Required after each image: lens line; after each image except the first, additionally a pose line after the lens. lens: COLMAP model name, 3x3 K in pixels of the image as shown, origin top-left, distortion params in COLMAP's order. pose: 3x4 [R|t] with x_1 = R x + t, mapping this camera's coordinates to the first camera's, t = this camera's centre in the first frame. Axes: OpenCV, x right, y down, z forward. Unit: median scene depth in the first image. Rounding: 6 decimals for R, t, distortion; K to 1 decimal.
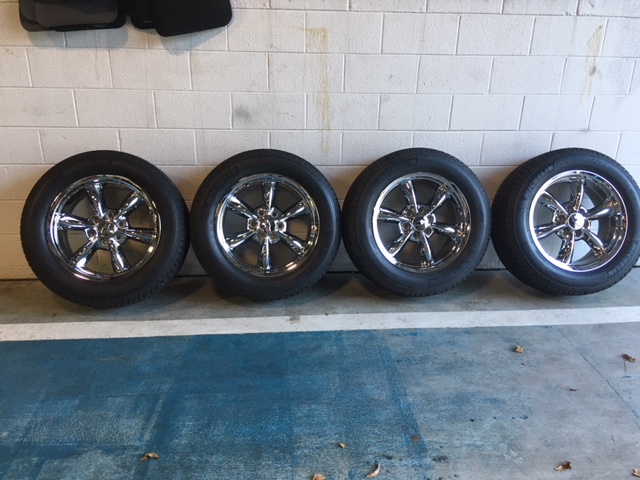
lens RADIAL K [[554.9, 0, 320.0], [0, 554.9, 240.0], [0, 0, 1]] dist [0.095303, -0.134112]
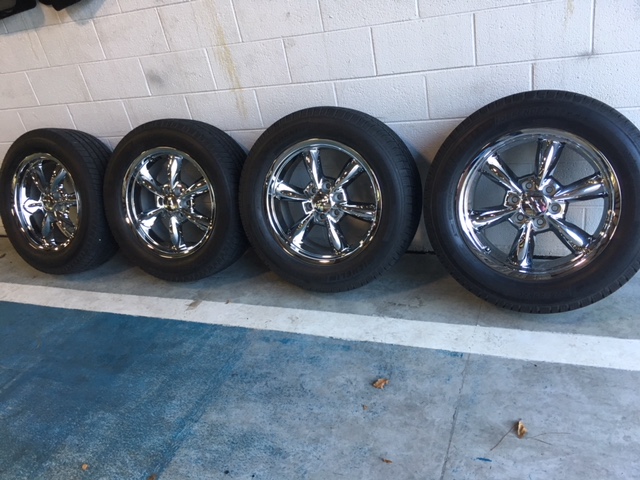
lens RADIAL K [[554.9, 0, 320.0], [0, 554.9, 240.0], [0, 0, 1]] dist [0.095303, -0.134112]
pose [[0.867165, 0.058280, -0.494599, 0.582077], [0.025421, 0.986655, 0.160830, -0.108122], [0.497372, -0.152039, 0.854111, 0.310753]]
